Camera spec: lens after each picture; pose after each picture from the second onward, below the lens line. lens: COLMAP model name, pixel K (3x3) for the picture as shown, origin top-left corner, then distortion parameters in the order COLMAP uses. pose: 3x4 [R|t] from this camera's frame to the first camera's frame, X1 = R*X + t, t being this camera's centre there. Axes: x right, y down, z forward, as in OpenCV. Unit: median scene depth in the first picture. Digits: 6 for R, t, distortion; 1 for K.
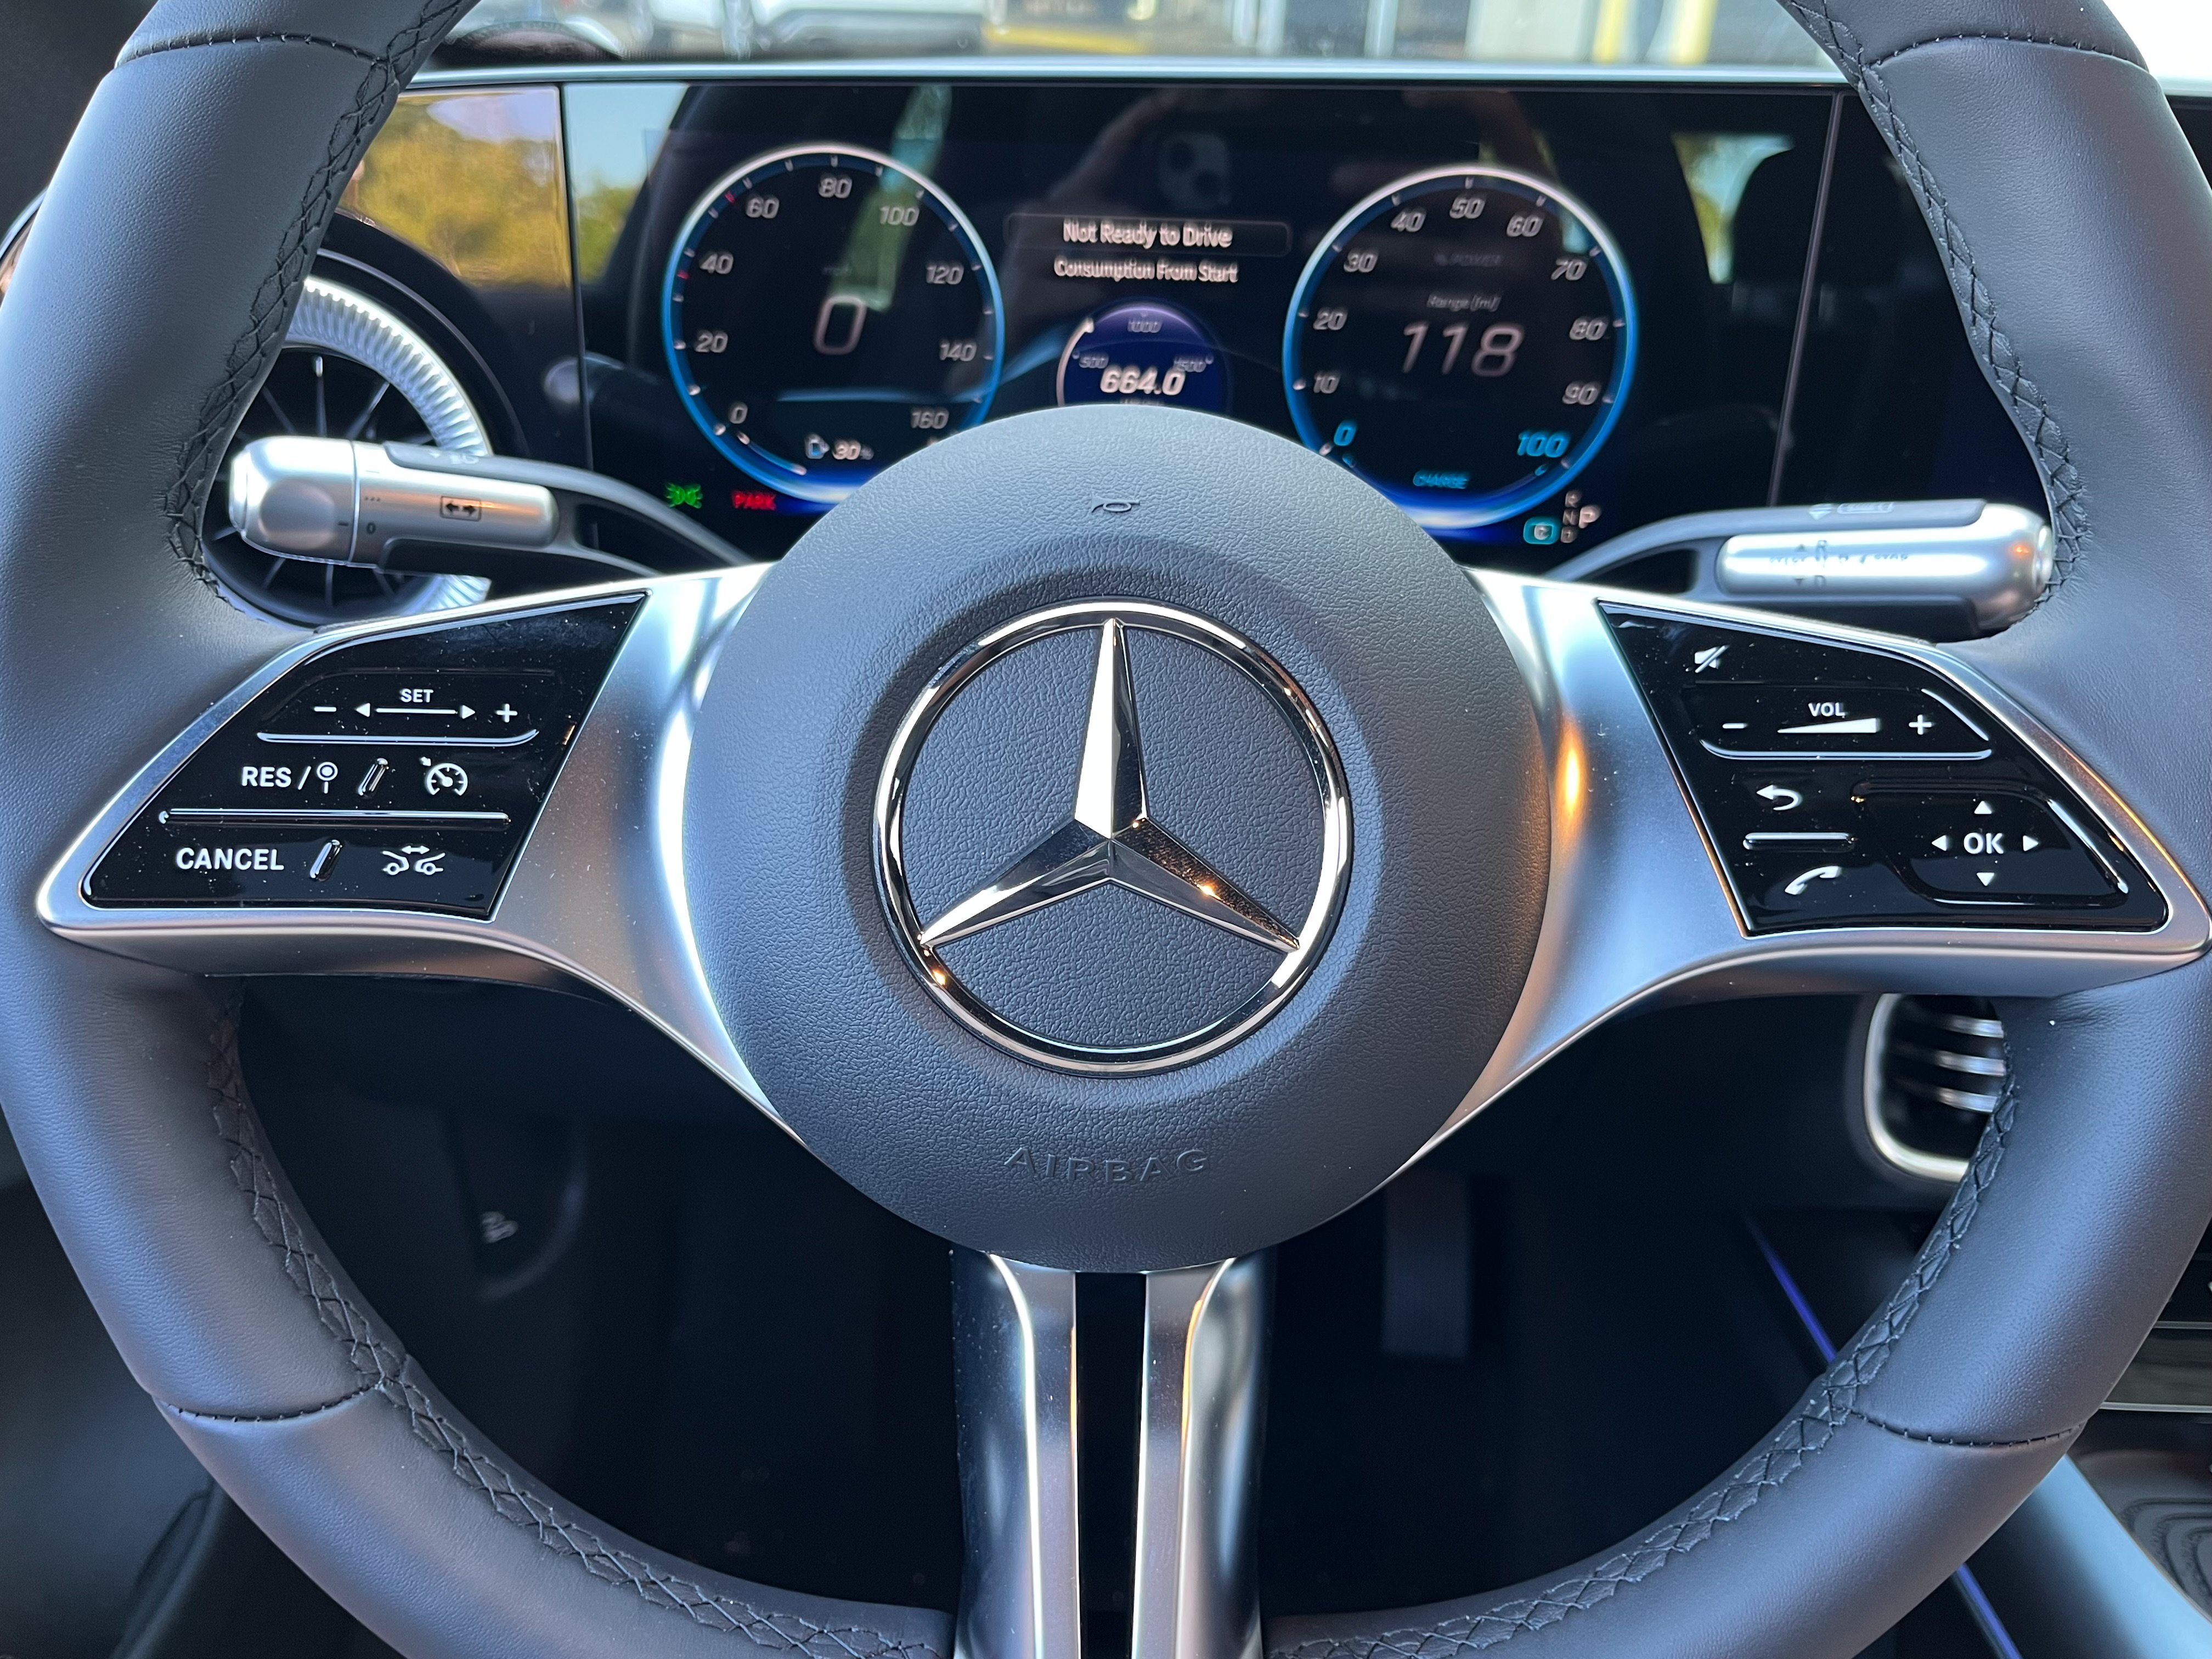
lens RADIAL K [[1847.1, 0, 1106.0], [0, 1847.1, 829.5], [0, 0, 1]] dist [-0.013353, 0.052435]
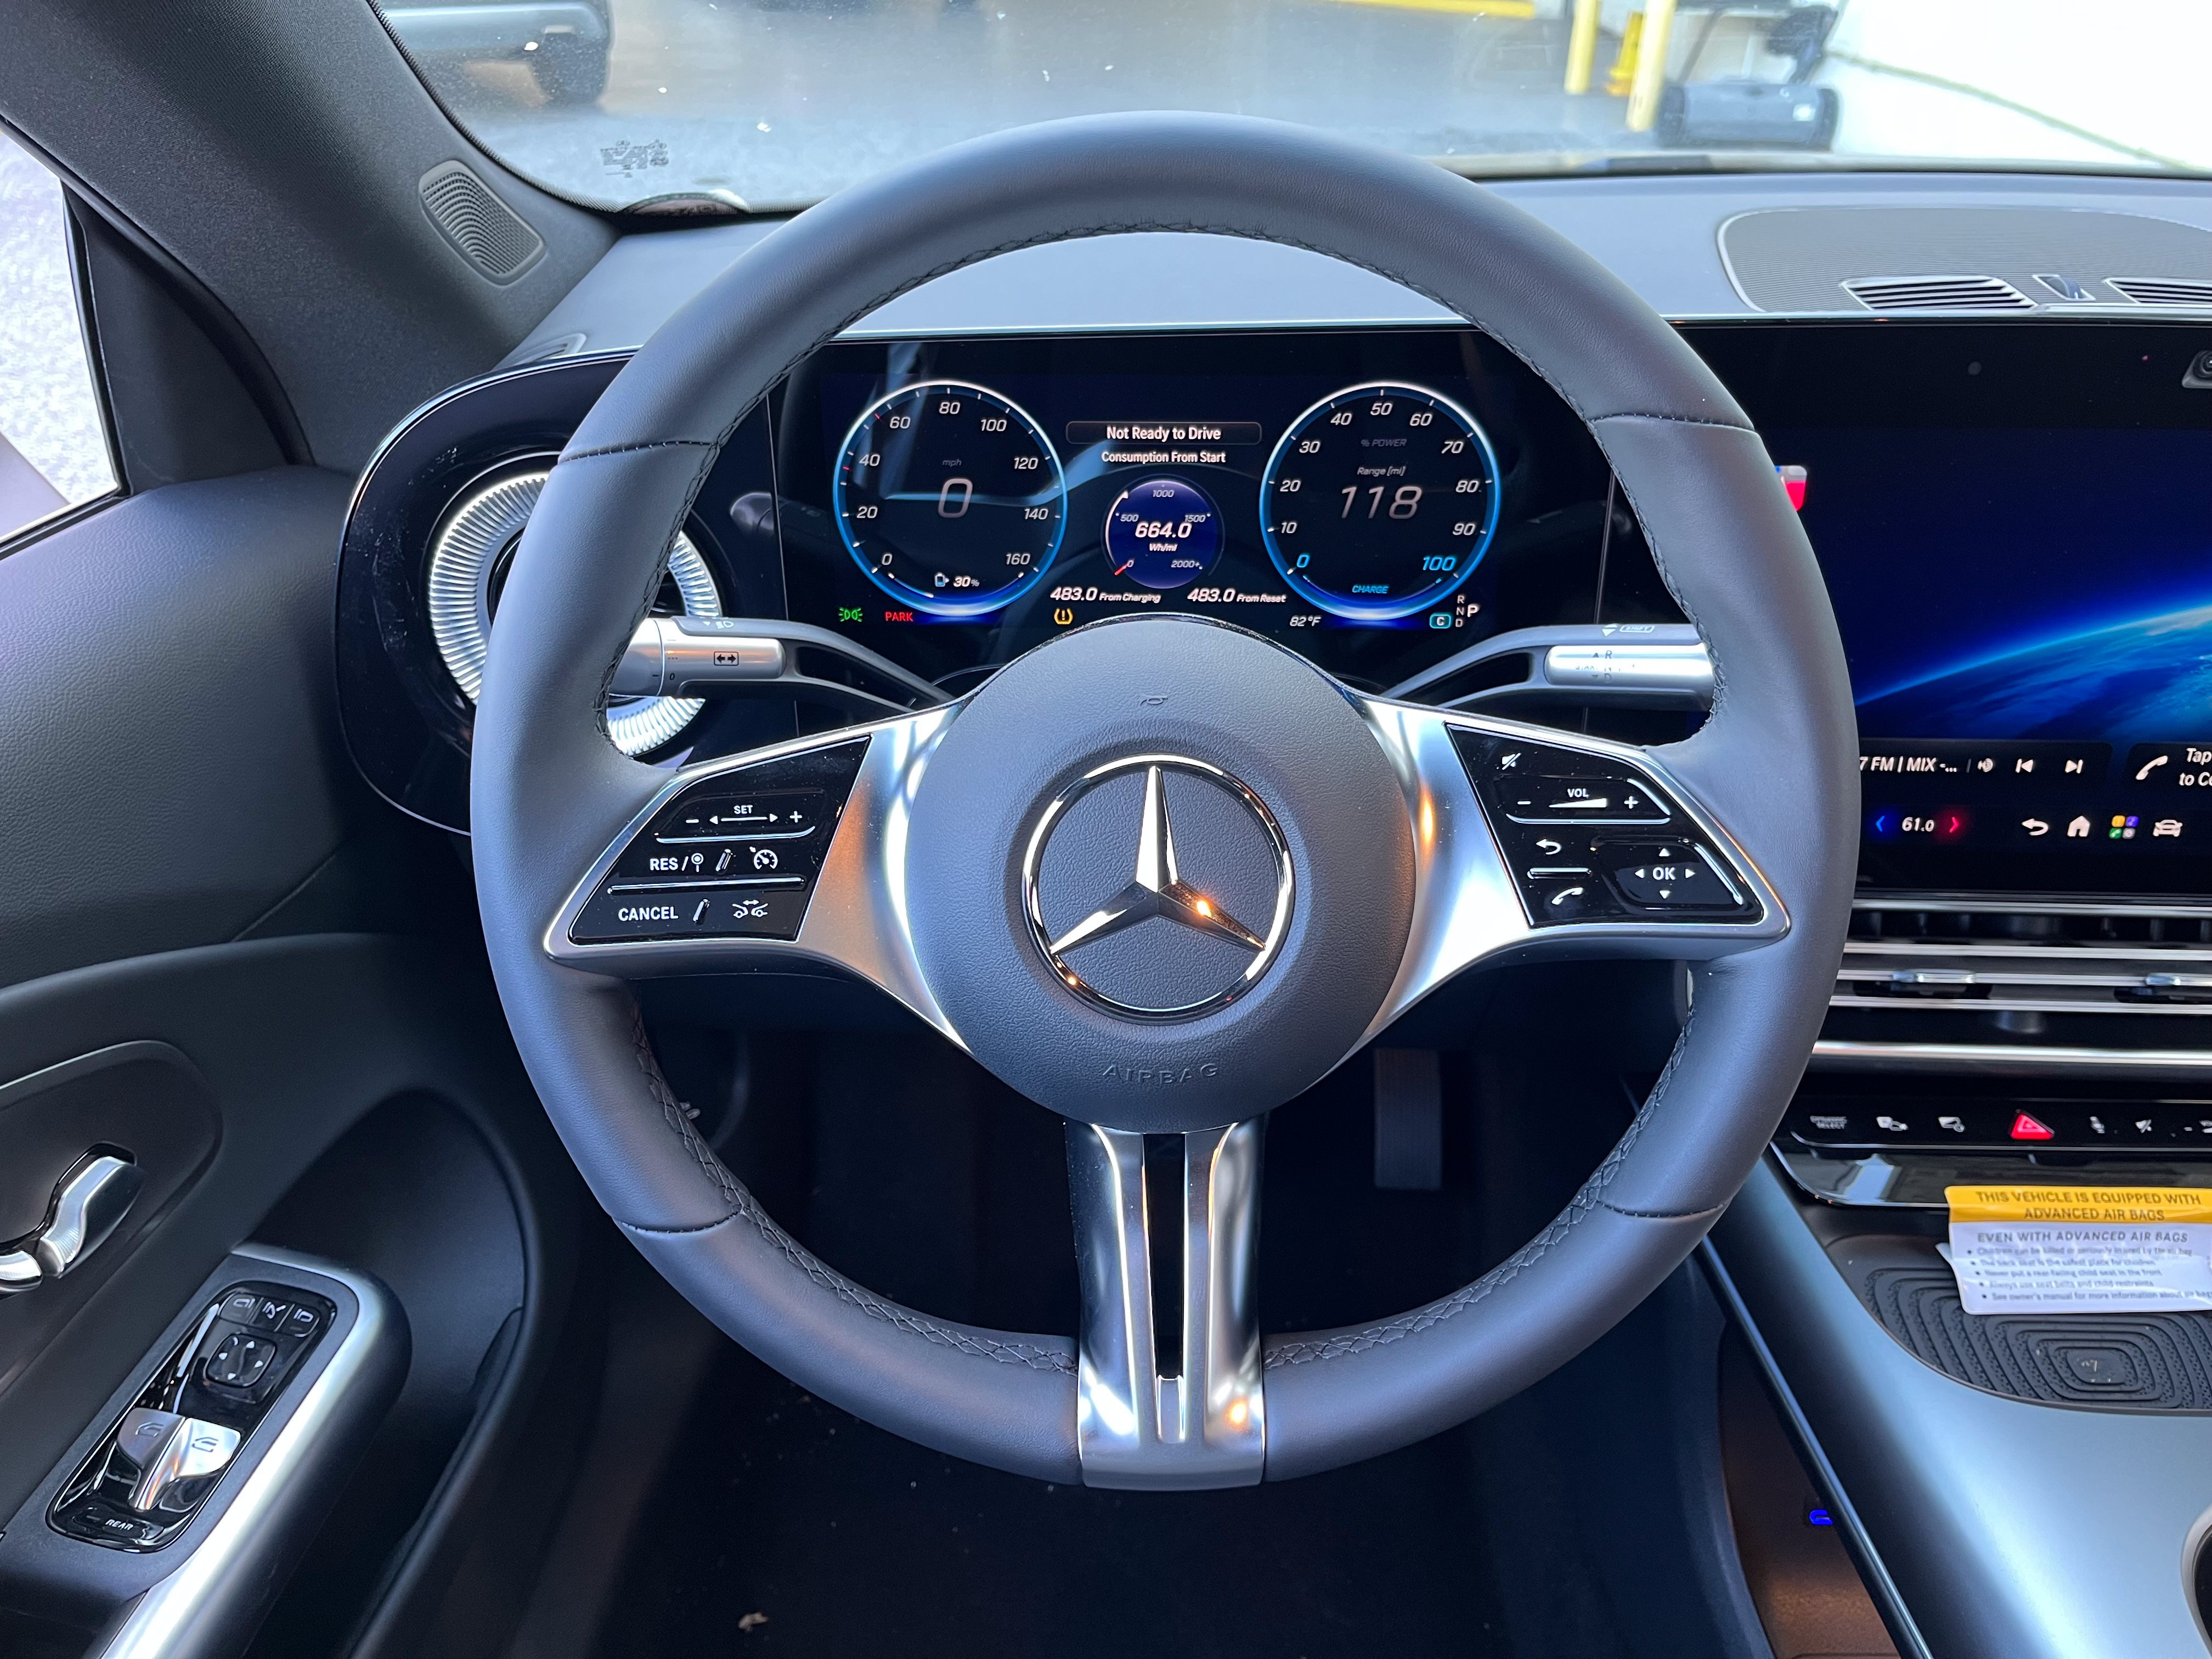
lens RADIAL K [[1756.4, 0, 1106.0], [0, 1756.4, 829.5], [0, 0, 1]] dist [0.065436, -0.005730]
pose [[0.999303, -0.033140, -0.017167, -0.014284], [0.034215, 0.997188, 0.066675, -0.151354], [0.014909, -0.067216, 0.997627, -0.610116]]
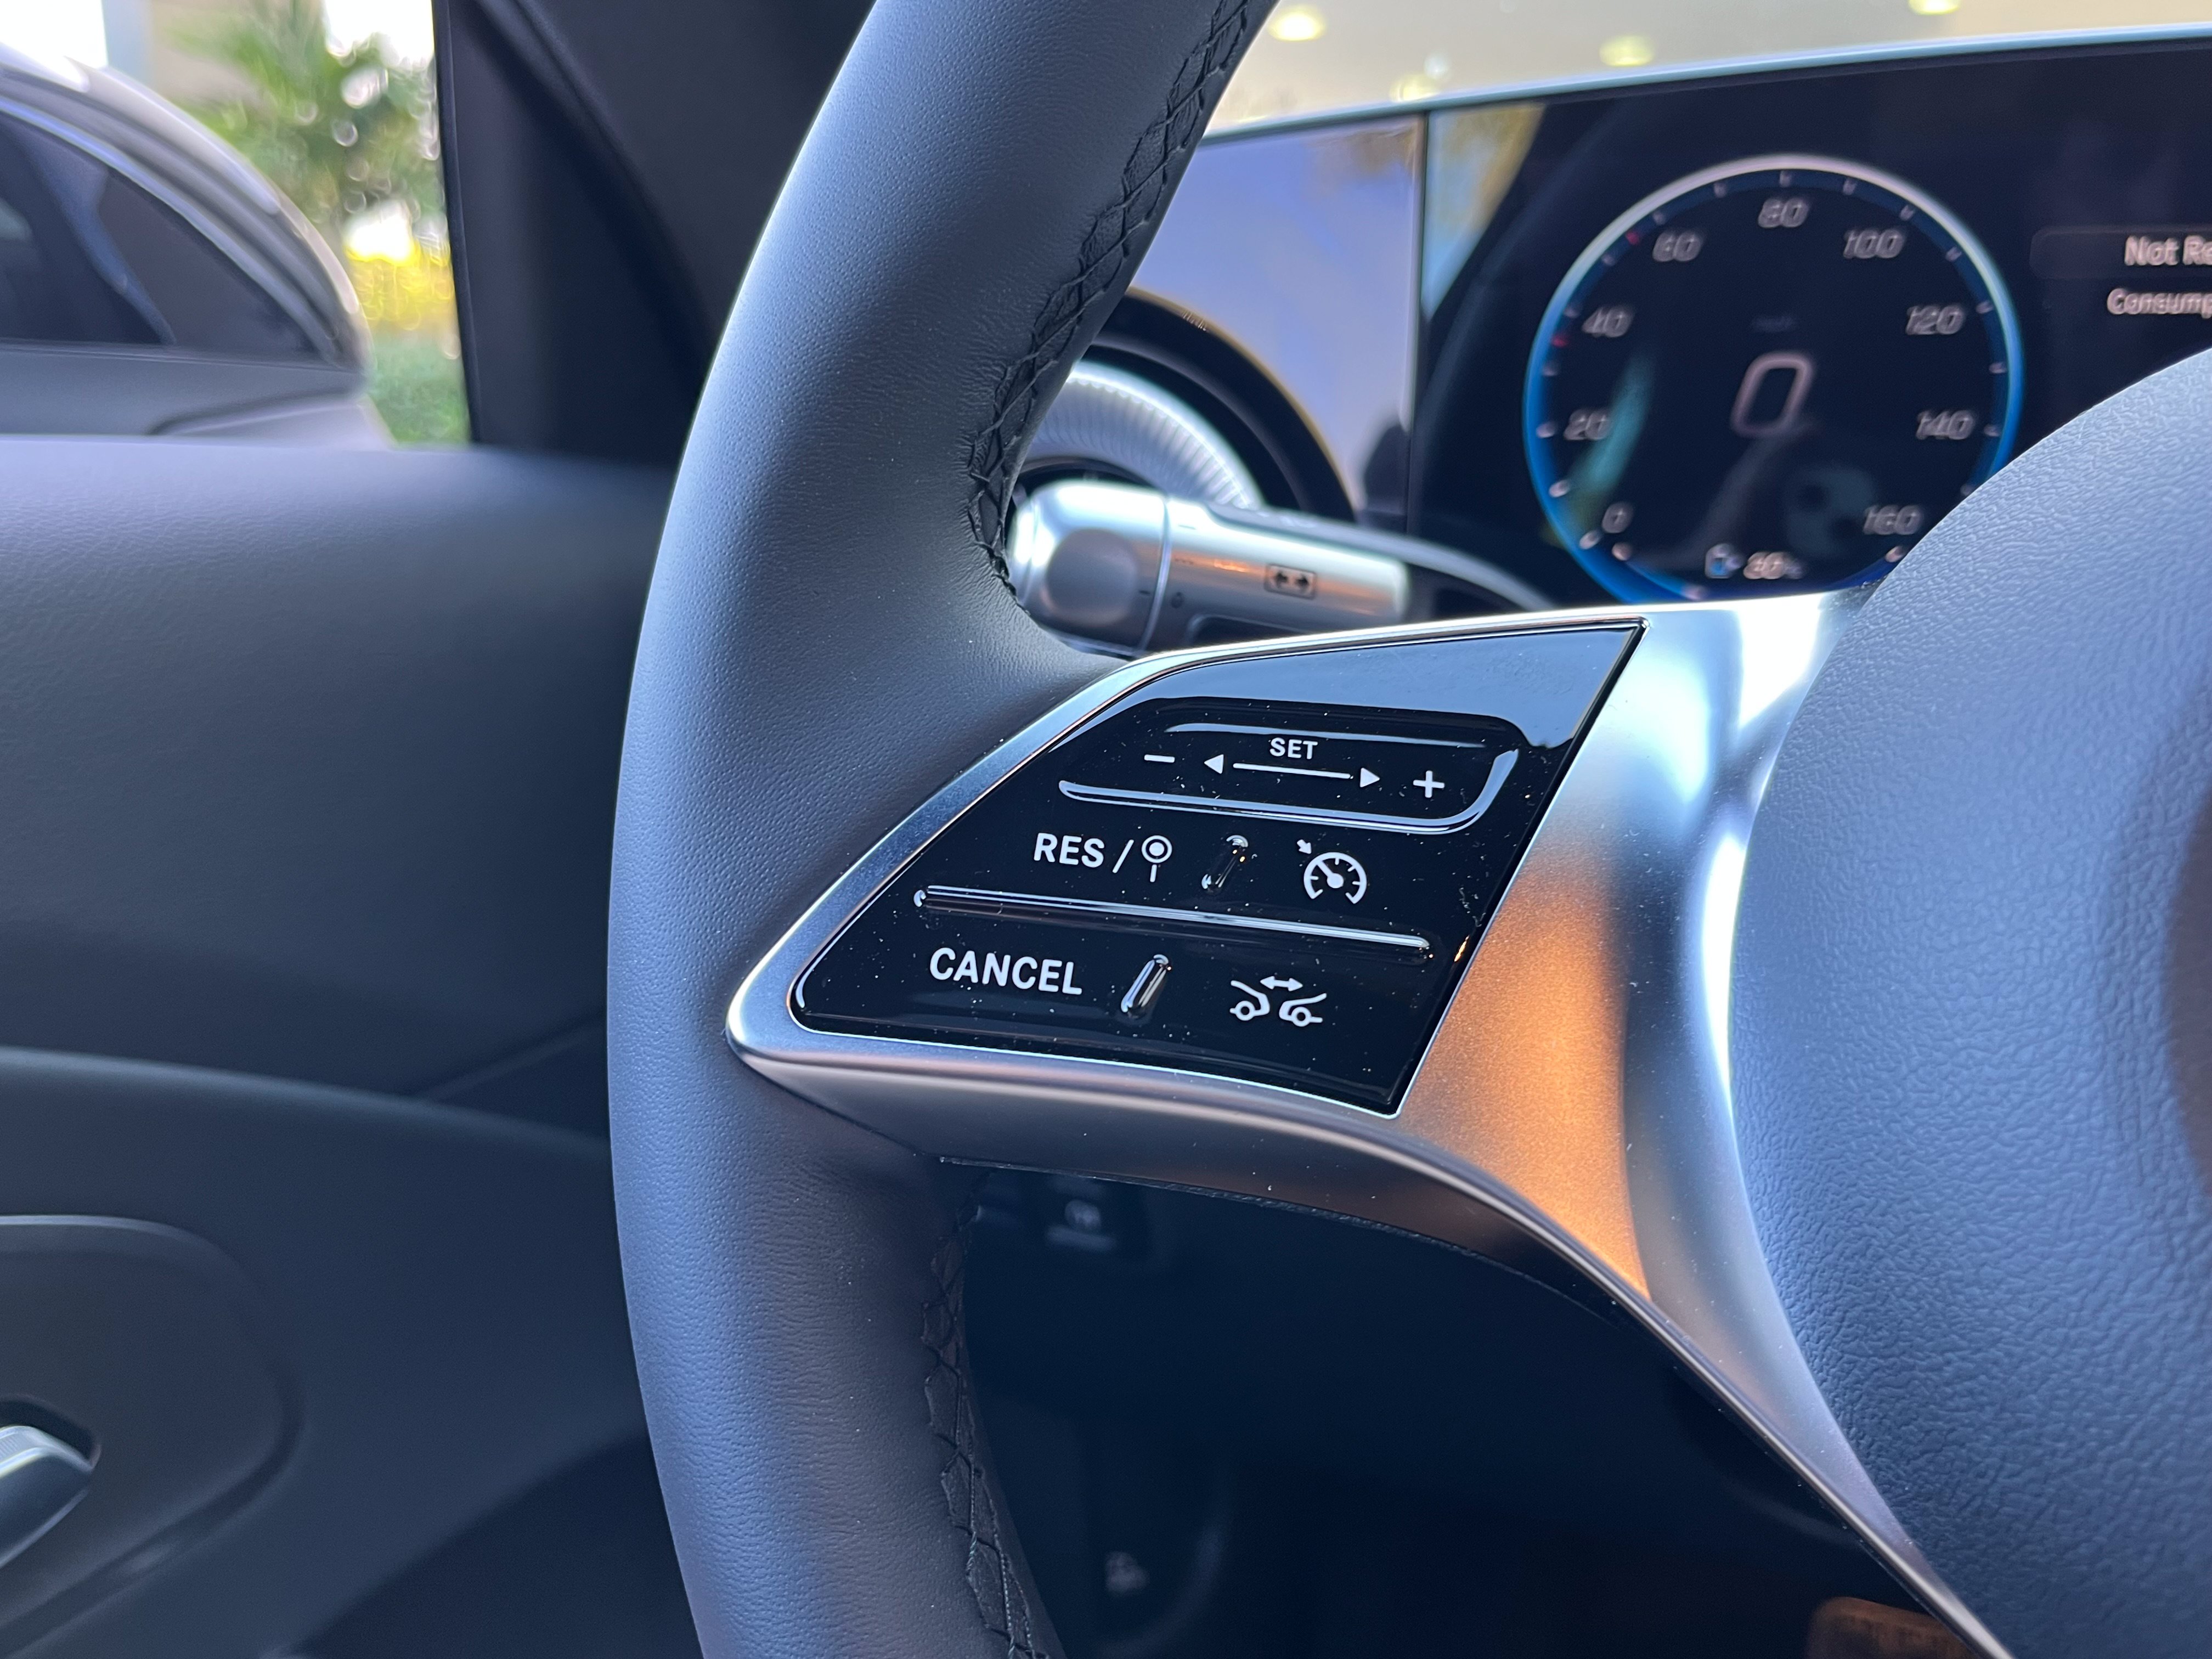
lens RADIAL K [[1844.8, 0, 1127.4], [0, 1844.8, 776.3], [0, 0, 1]] dist [0.048416, -0.047580]
pose [[0.950789, 0.034792, -0.307880, -0.232402], [-0.097649, 0.976684, -0.191189, 0.064865], [0.294050, 0.211844, 0.932018, 0.392034]]
